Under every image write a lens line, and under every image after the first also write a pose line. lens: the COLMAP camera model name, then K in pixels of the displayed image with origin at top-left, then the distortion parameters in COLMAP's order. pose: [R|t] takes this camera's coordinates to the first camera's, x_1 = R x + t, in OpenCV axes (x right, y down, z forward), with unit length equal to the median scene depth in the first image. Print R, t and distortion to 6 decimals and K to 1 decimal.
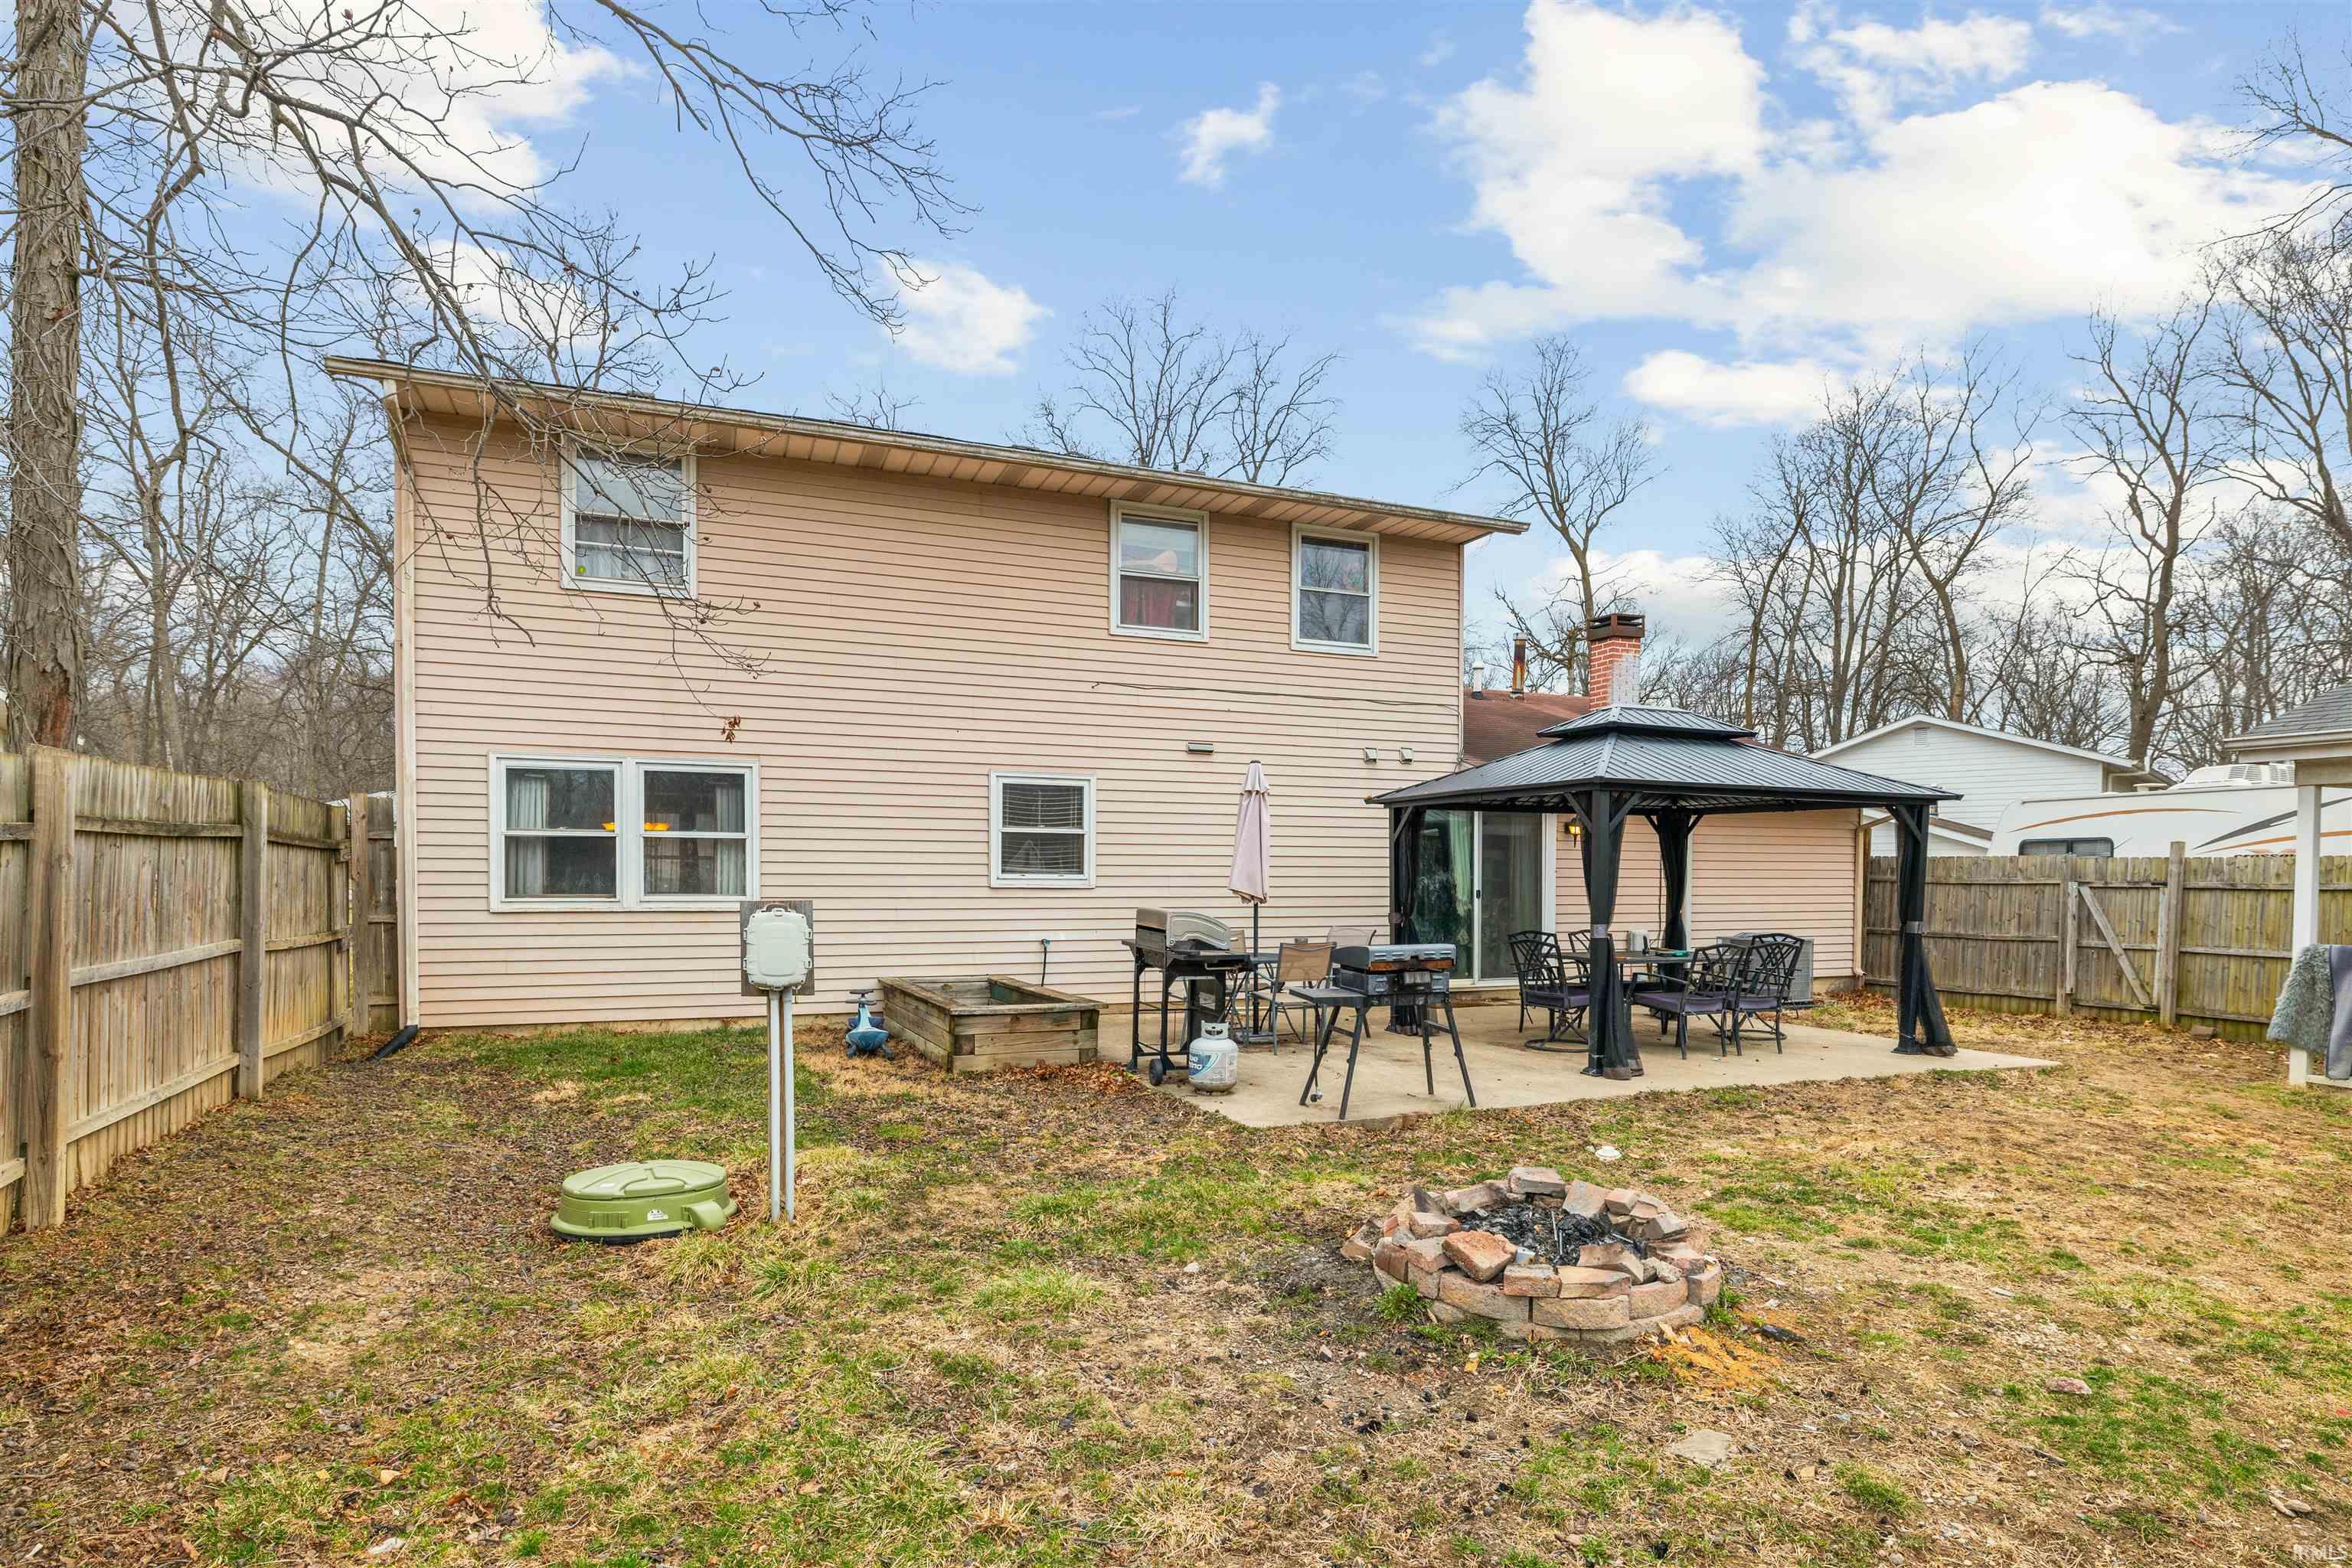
lens RADIAL K [[1172.0, 0, 1151.1], [0, 1172.0, 876.9], [0, 0, 1]] dist [-0.006110, -0.000088]
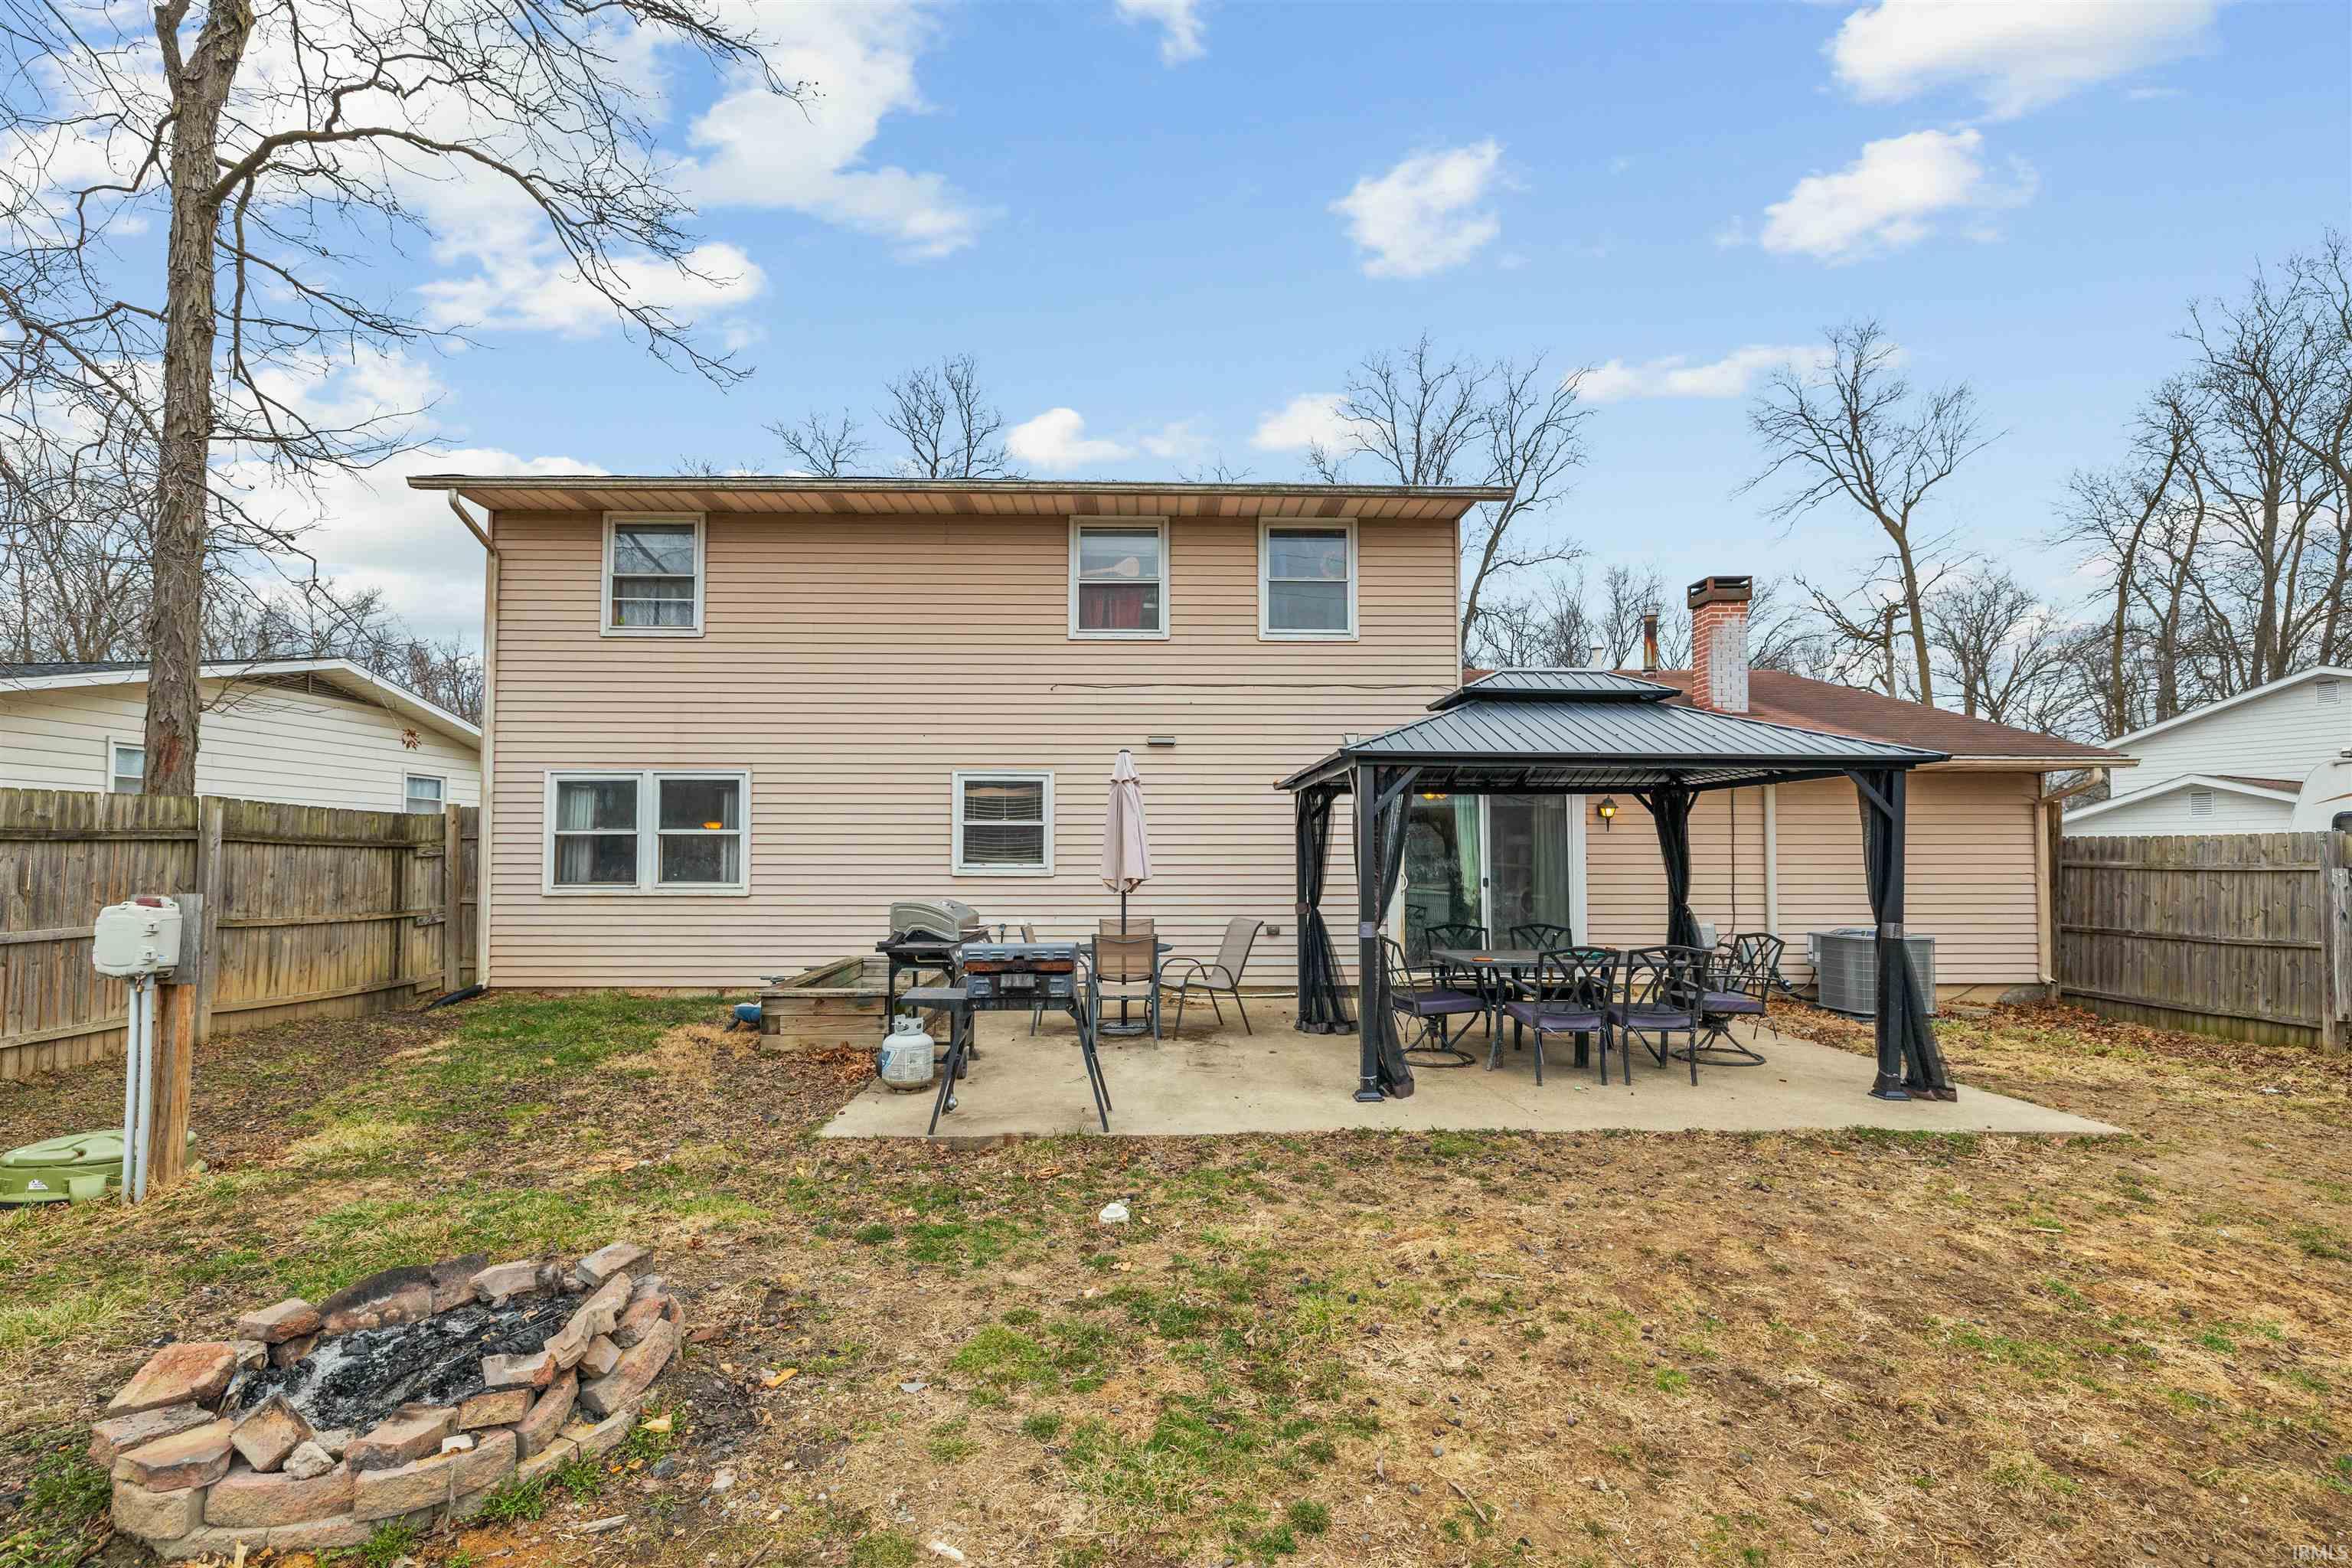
lens RADIAL K [[980.7, 0, 1158.9], [0, 980.7, 813.4], [0, 0, 1]] dist [-0.002886, 0.001155]
pose [[0.940319, -0.021157, -0.339637, 0.353028], [0.004037, 0.998689, -0.051034, -0.001943], [0.340271, 0.046617, 0.939171, 0.196808]]
